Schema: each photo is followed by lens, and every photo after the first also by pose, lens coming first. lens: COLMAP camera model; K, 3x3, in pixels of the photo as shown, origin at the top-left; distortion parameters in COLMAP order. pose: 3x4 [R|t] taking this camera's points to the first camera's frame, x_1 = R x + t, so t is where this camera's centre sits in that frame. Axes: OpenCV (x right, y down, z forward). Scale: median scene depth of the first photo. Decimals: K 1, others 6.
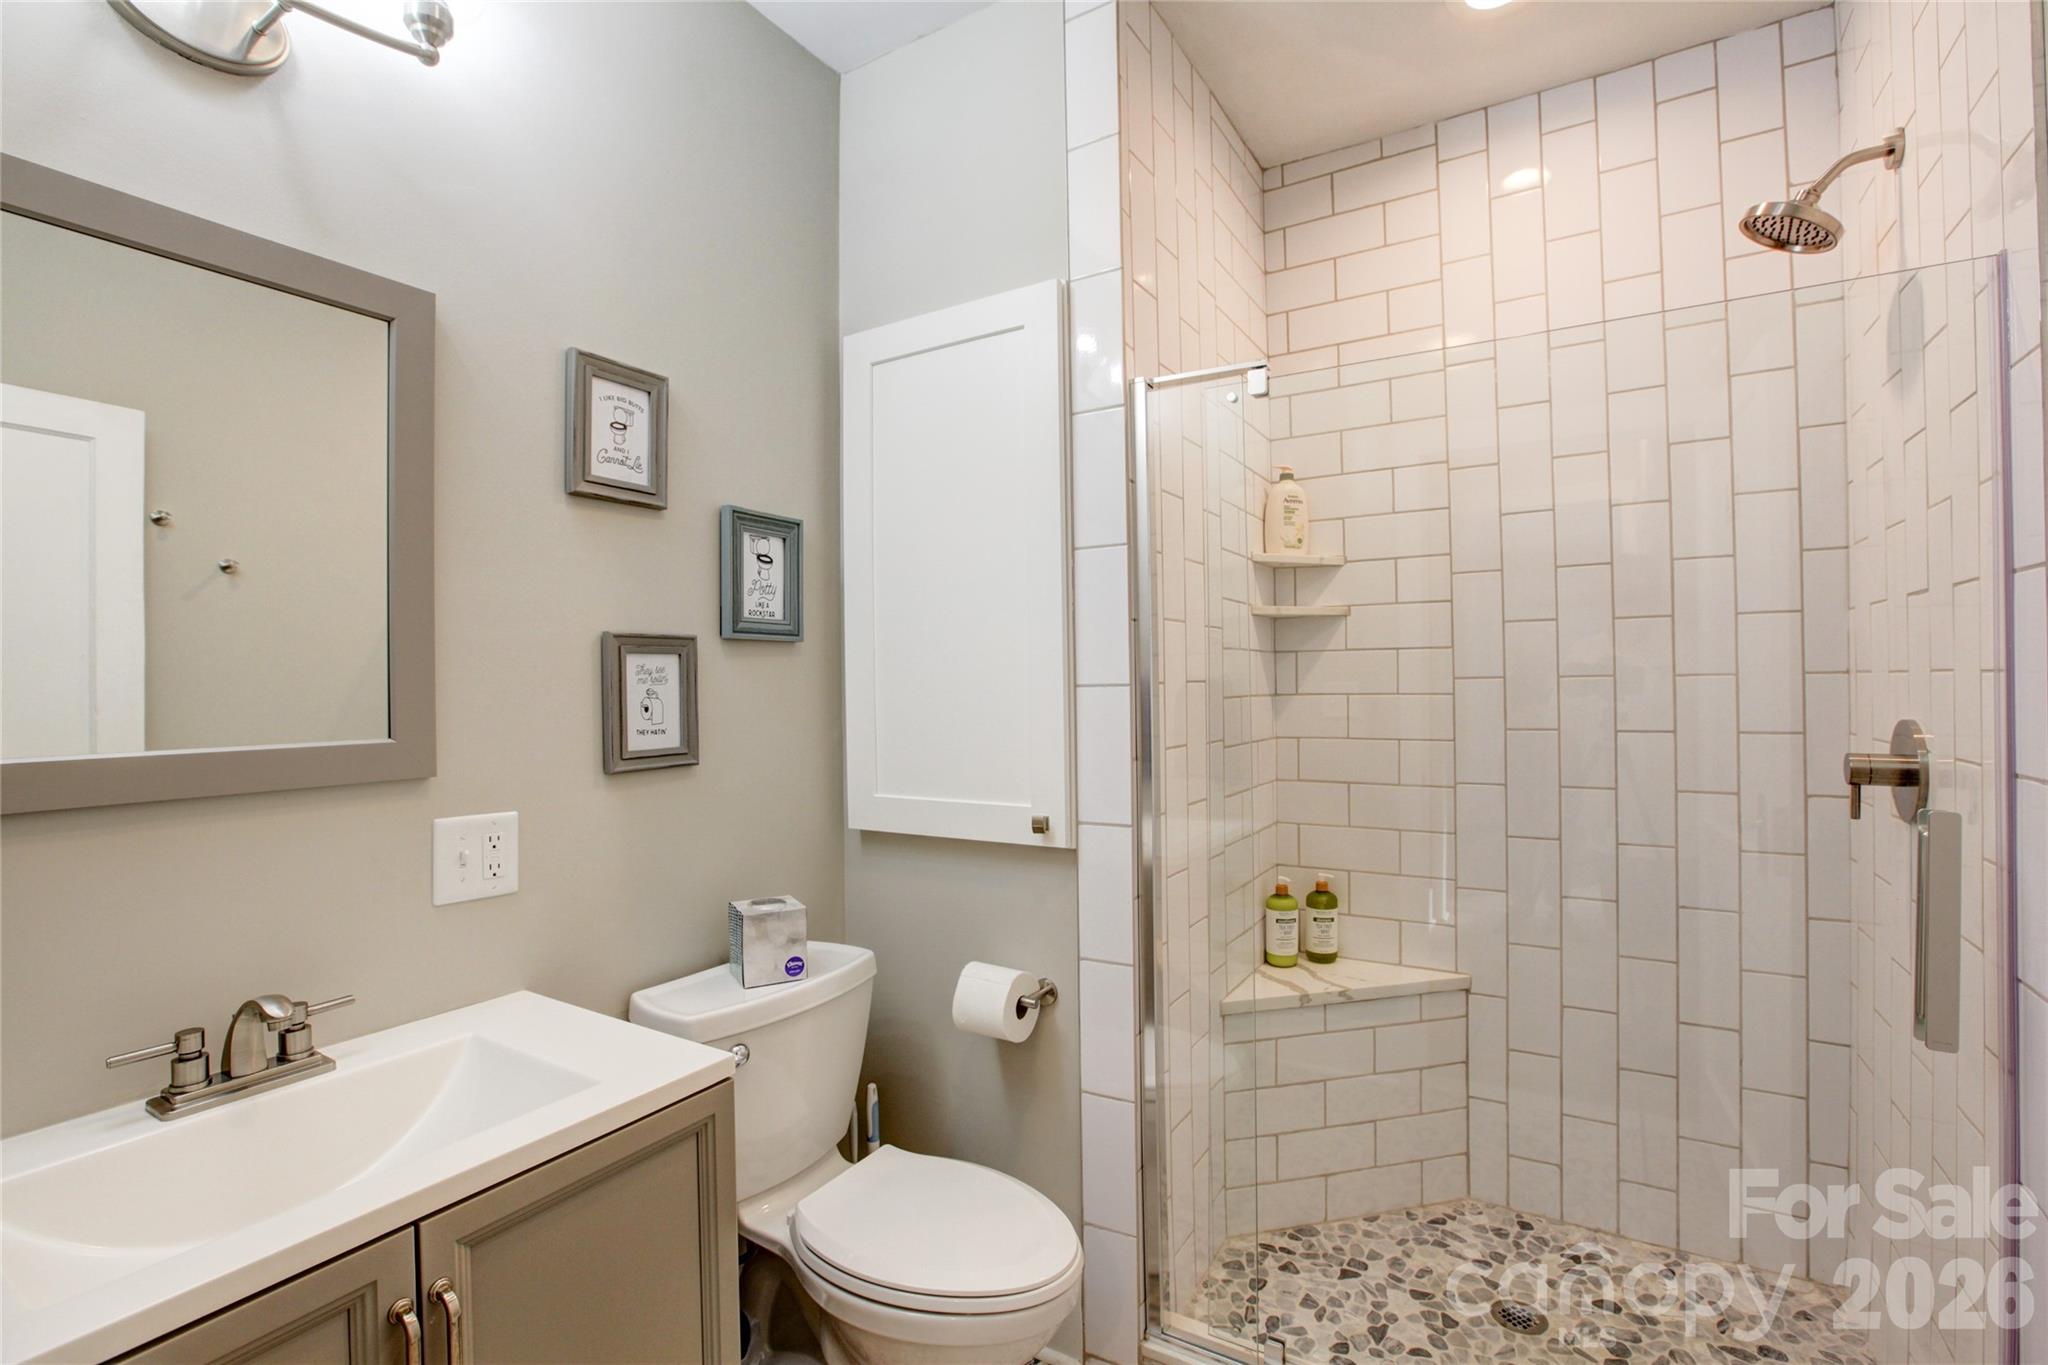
lens RADIAL K [[929.2, 0, 1025.5], [0, 929.2, 679.4], [0, 0, 1]] dist [-0.045300, 0.013364]
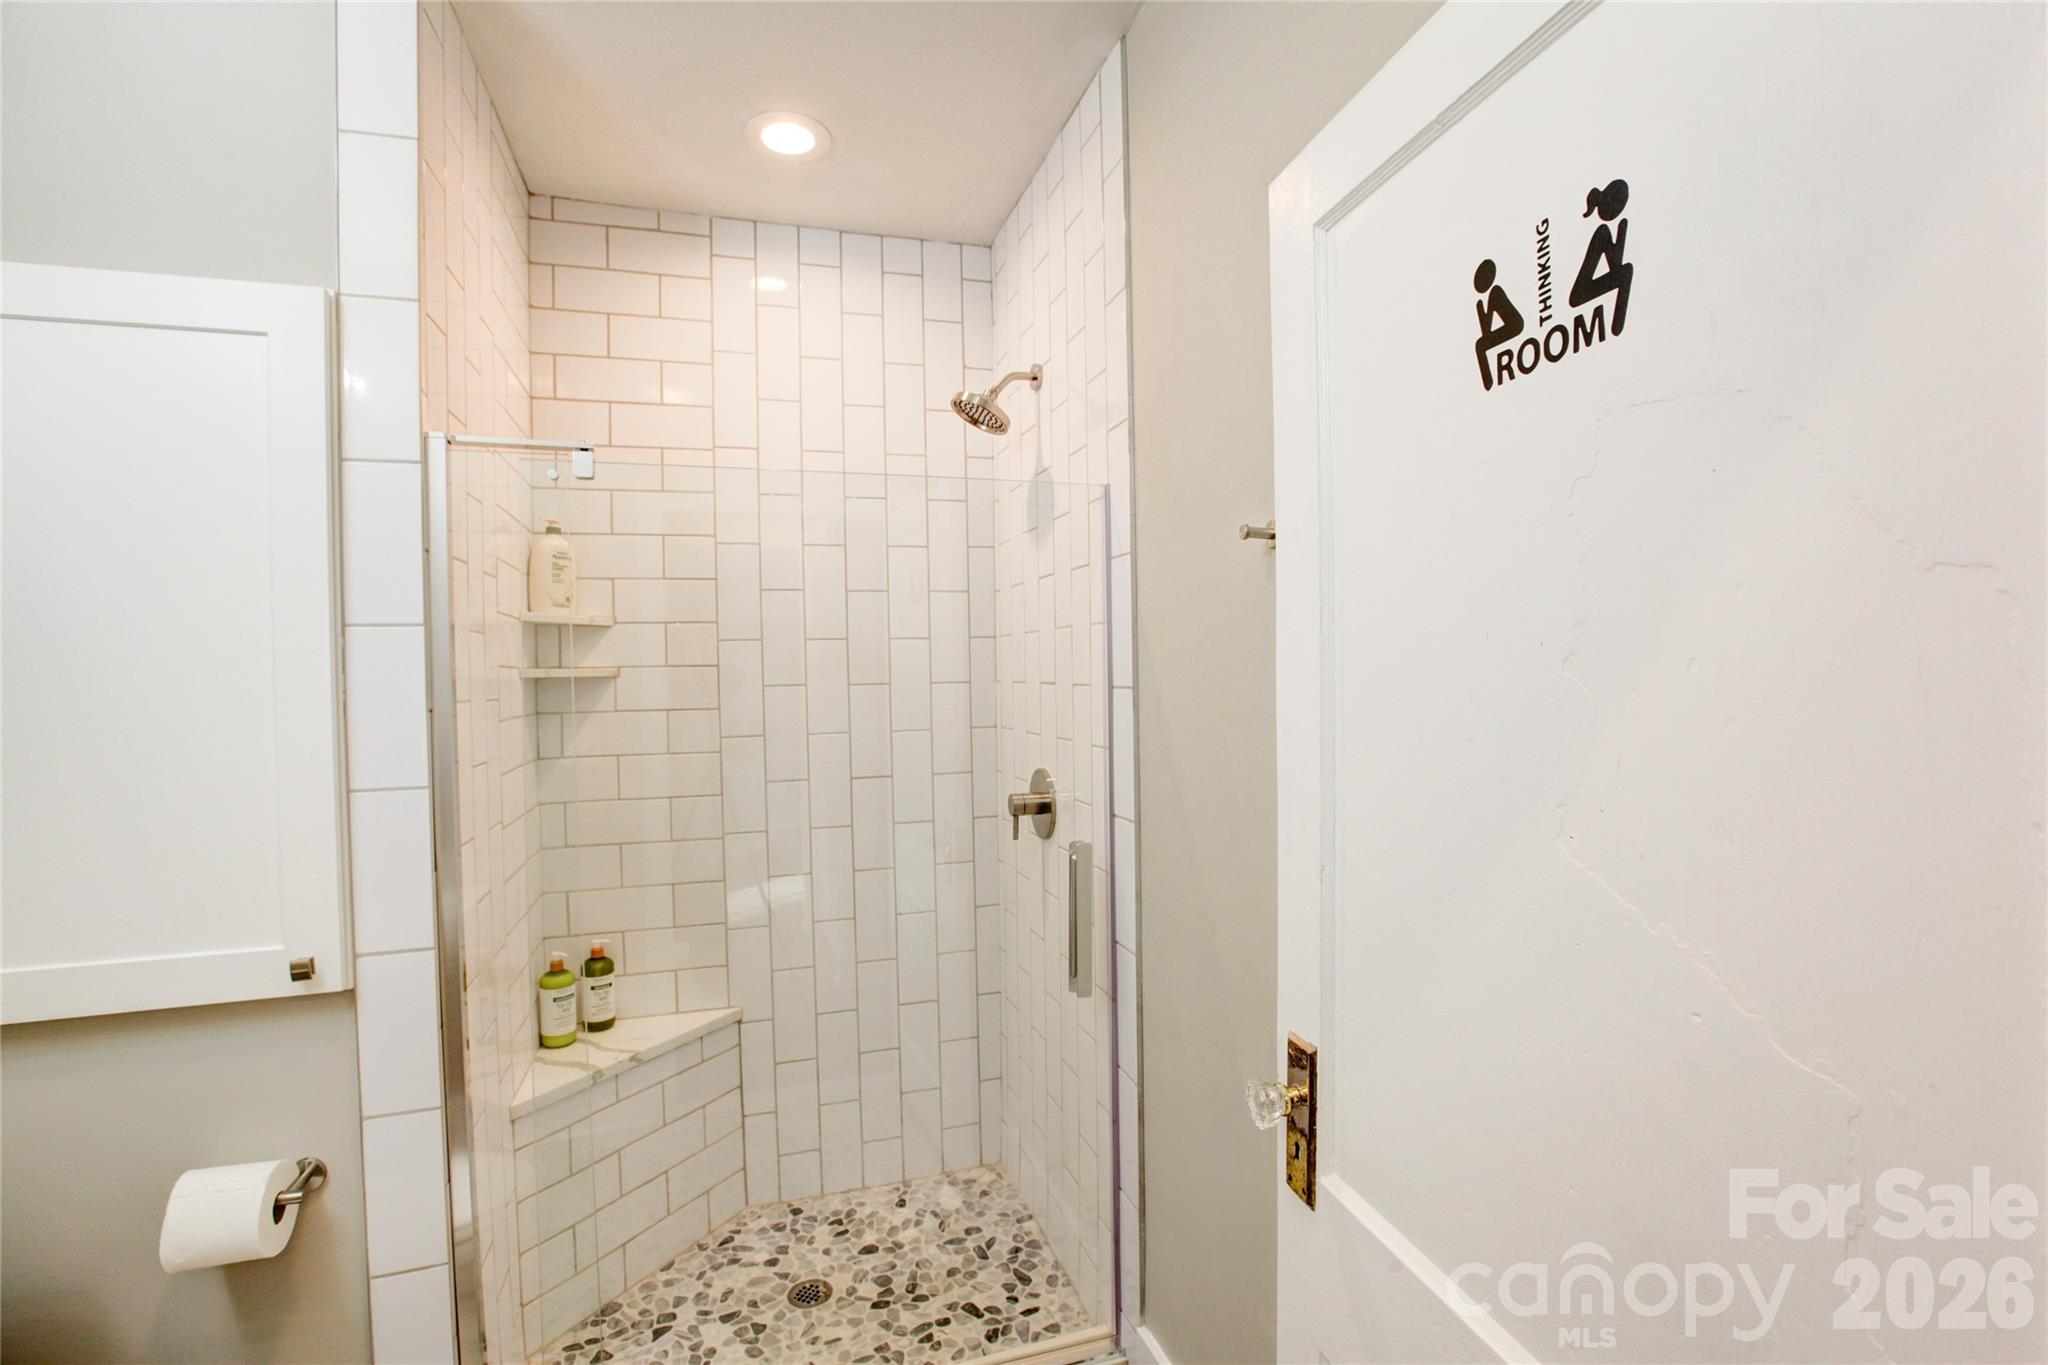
lens RADIAL K [[929.2, 0, 1035.9], [0, 929.2, 690.8], [0, 0, 1]] dist [-0.045300, 0.013364]
pose [[0.650460, -0.009609, 0.759479, -0.137883], [0.005759, 0.999954, 0.007719, -0.072522], [-0.759518, -0.000647, 0.650486, 0.015187]]
